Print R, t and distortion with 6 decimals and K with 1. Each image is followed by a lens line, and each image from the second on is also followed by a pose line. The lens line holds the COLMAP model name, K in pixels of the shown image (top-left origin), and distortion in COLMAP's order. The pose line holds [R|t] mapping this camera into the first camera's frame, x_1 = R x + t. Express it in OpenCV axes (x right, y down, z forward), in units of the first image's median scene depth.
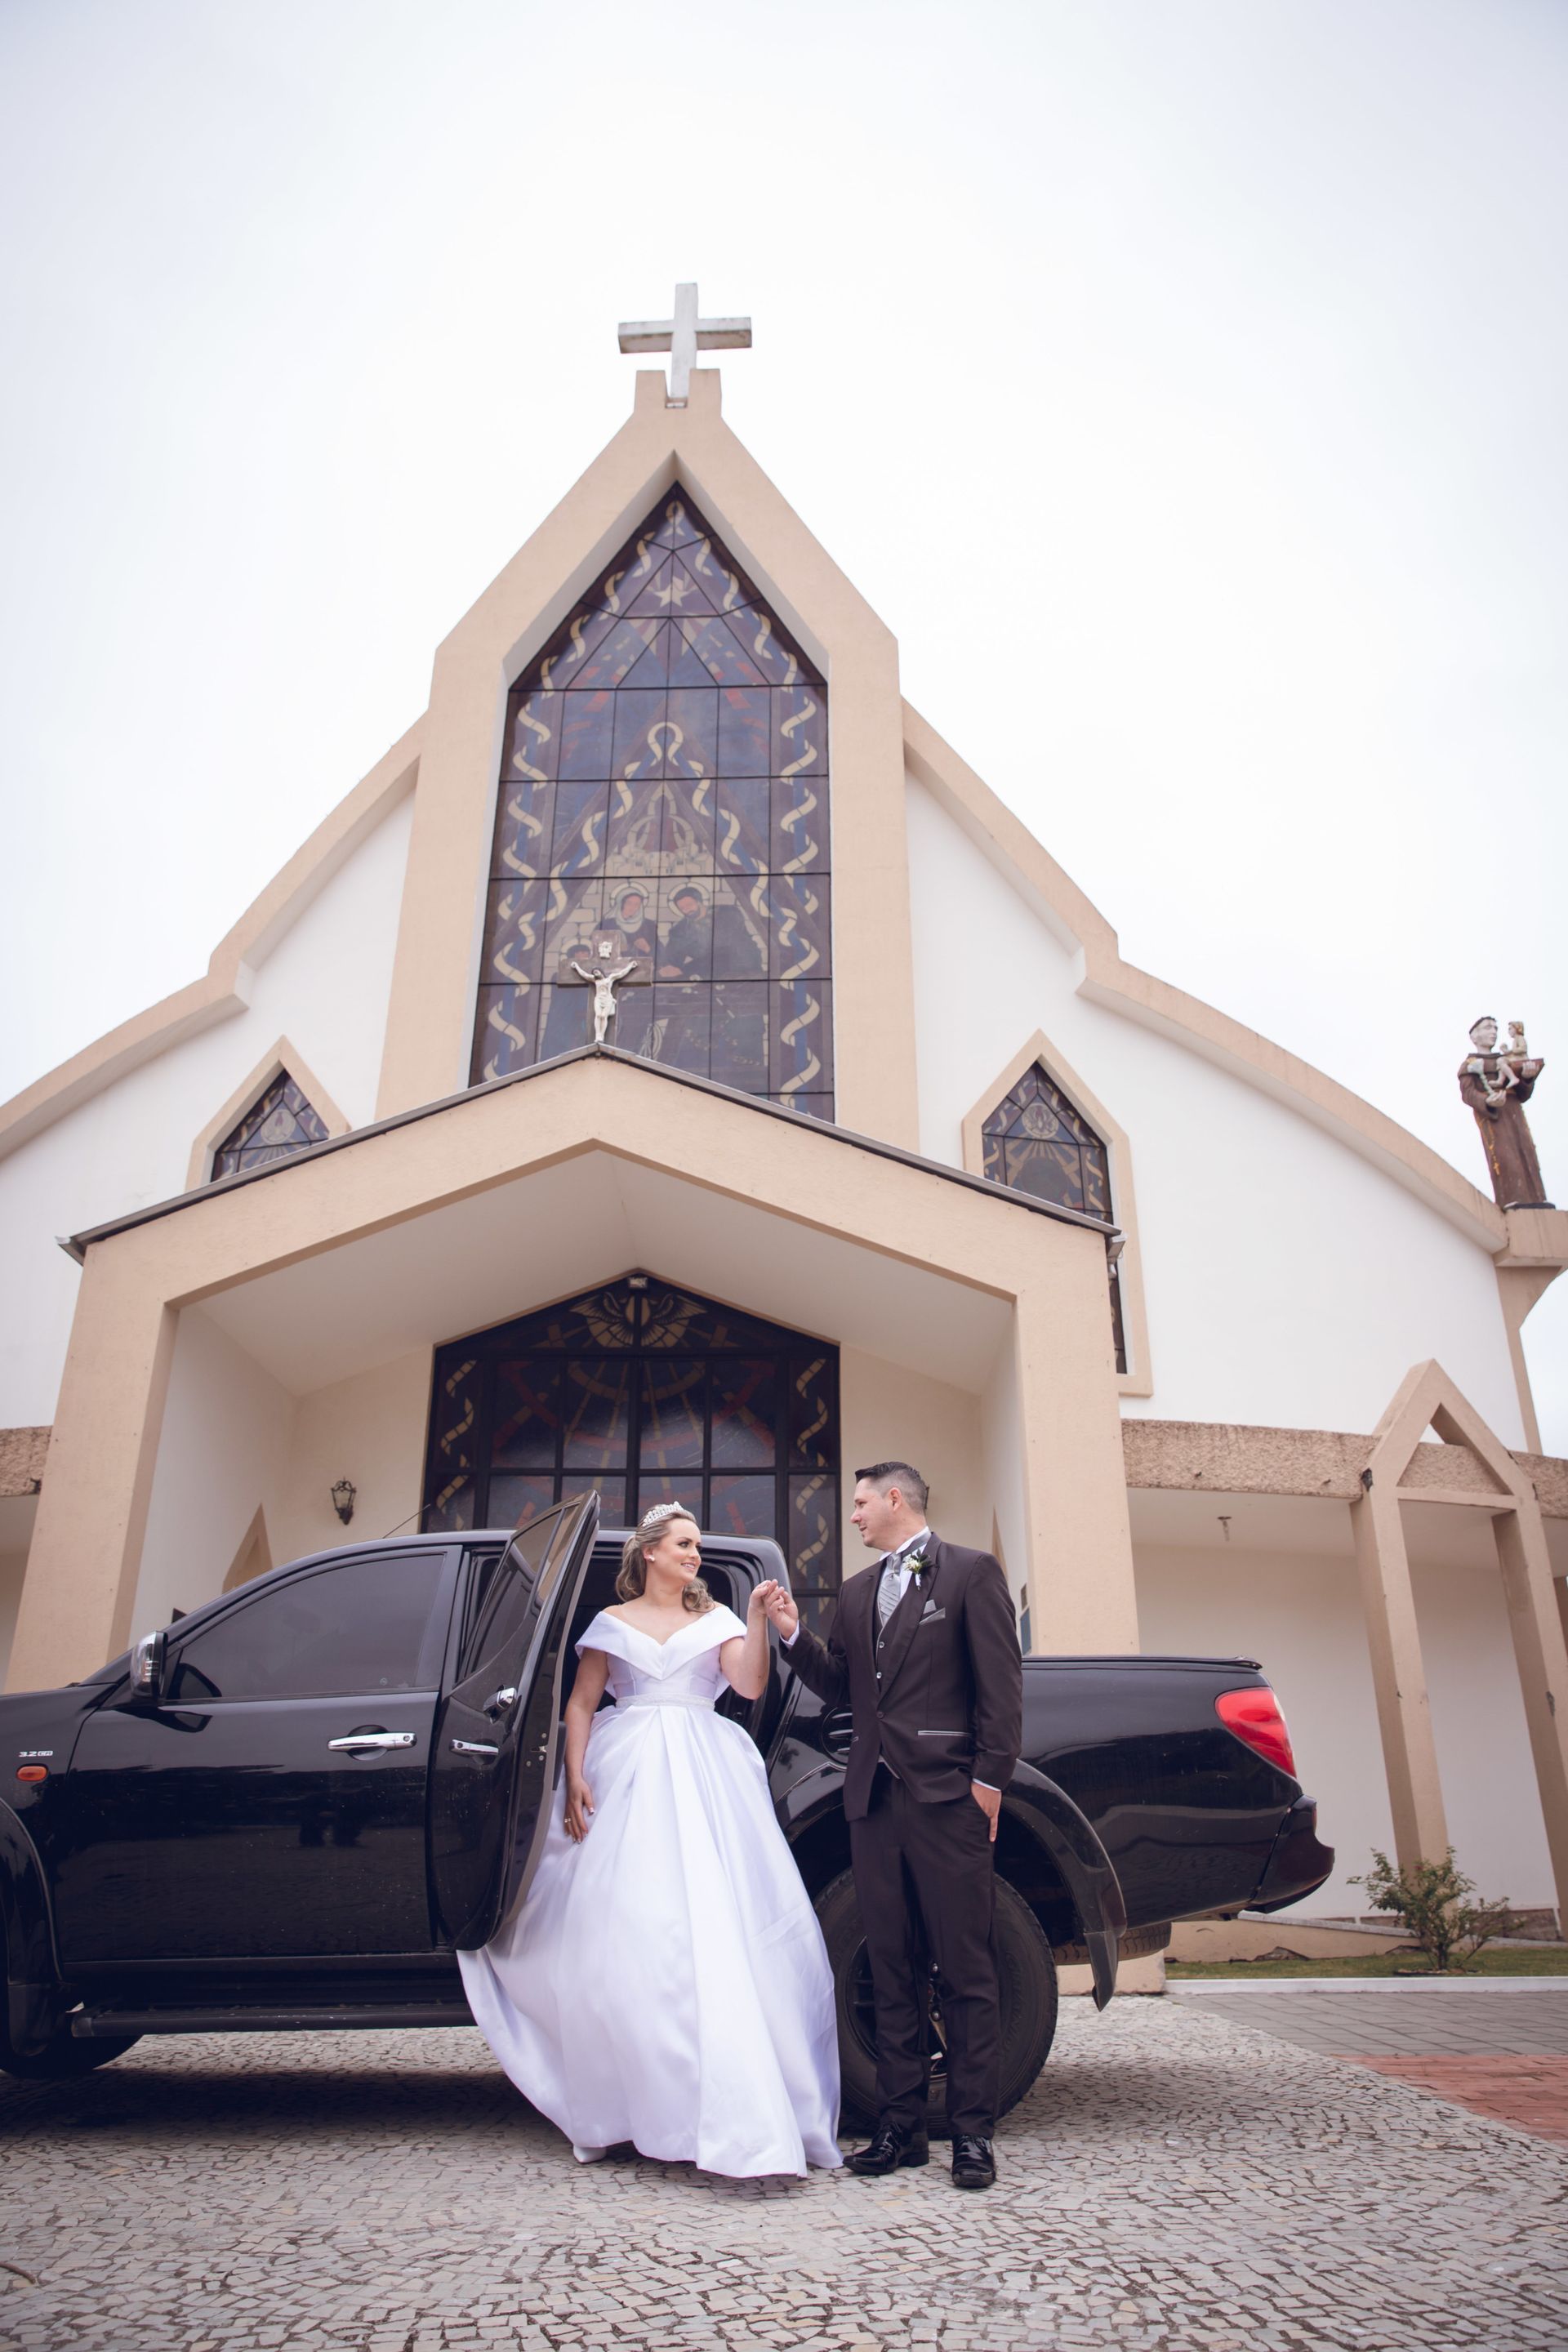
lens RADIAL K [[1696.1, 0, 786.9], [0, 1696.1, 1173.9], [0, 0, 1]] dist [-0.087960, 0.006824]
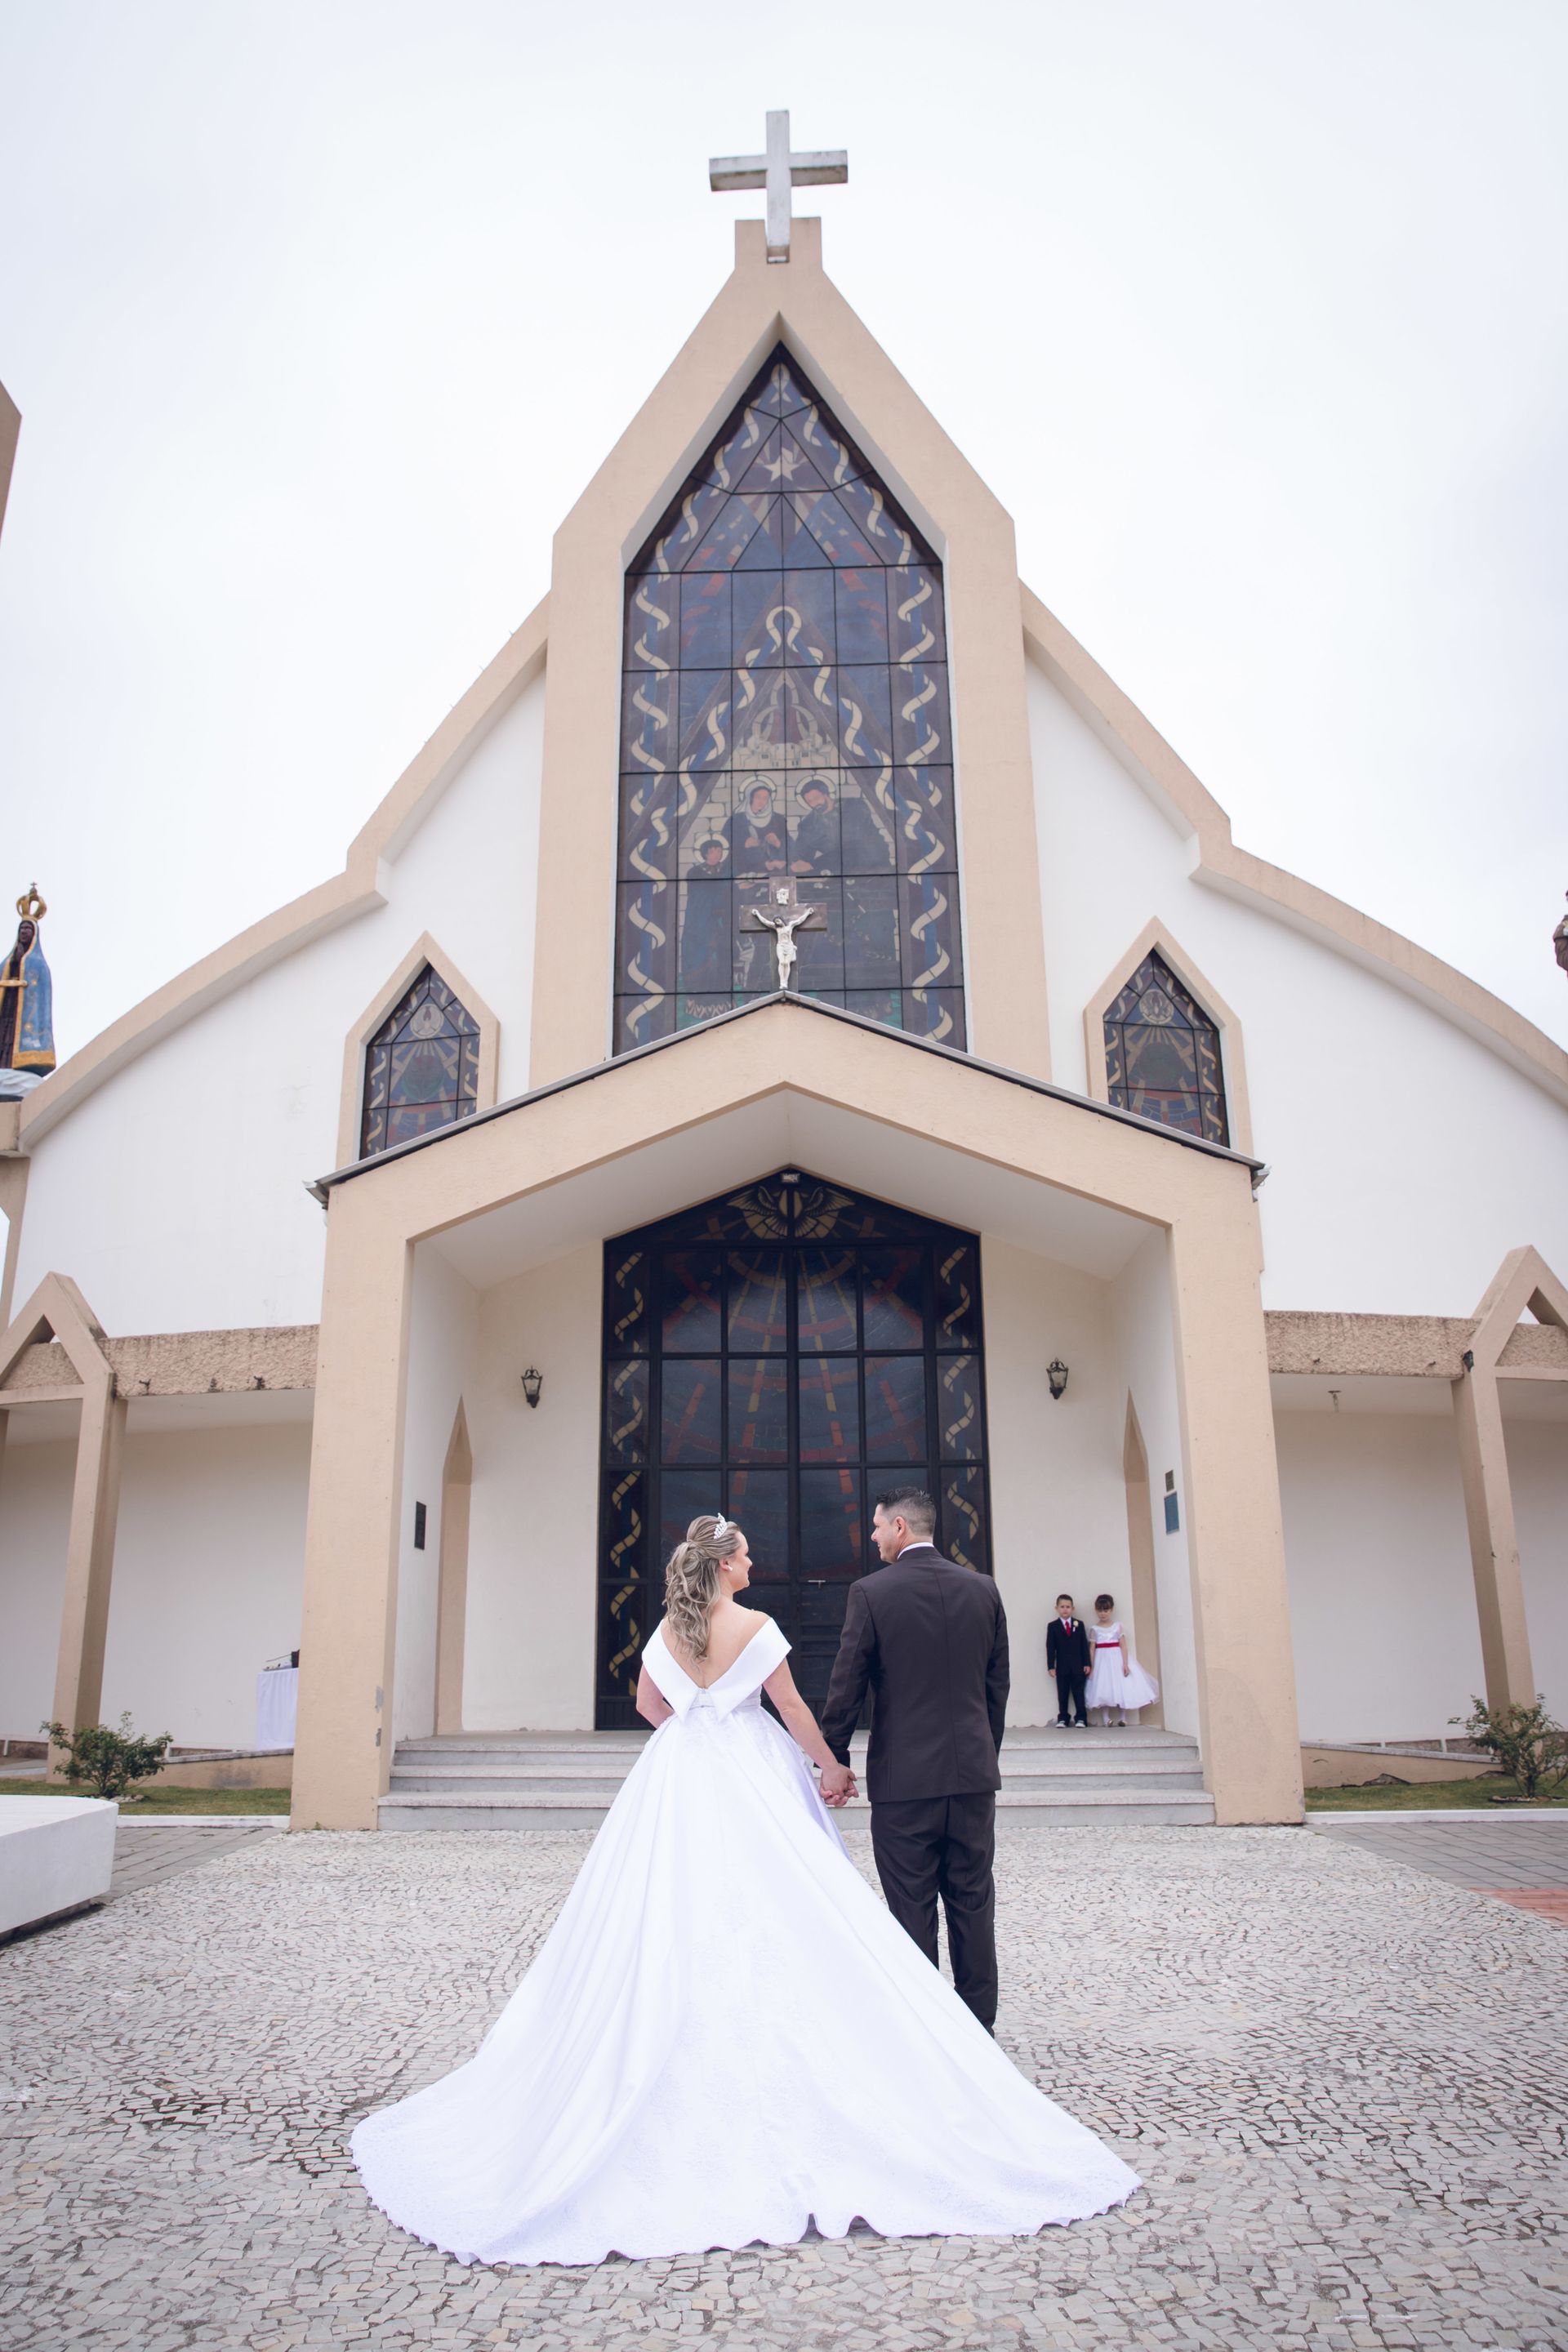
lens RADIAL K [[1777.6, 0, 782.0], [0, 1777.6, 1184.2], [0, 0, 1]] dist [-0.083422, 0.013820]
pose [[0.999782, -0.012767, -0.016541, -0.065610], [0.014892, 0.990666, 0.135499, -0.074674], [0.014657, -0.135716, 0.990639, -0.103532]]
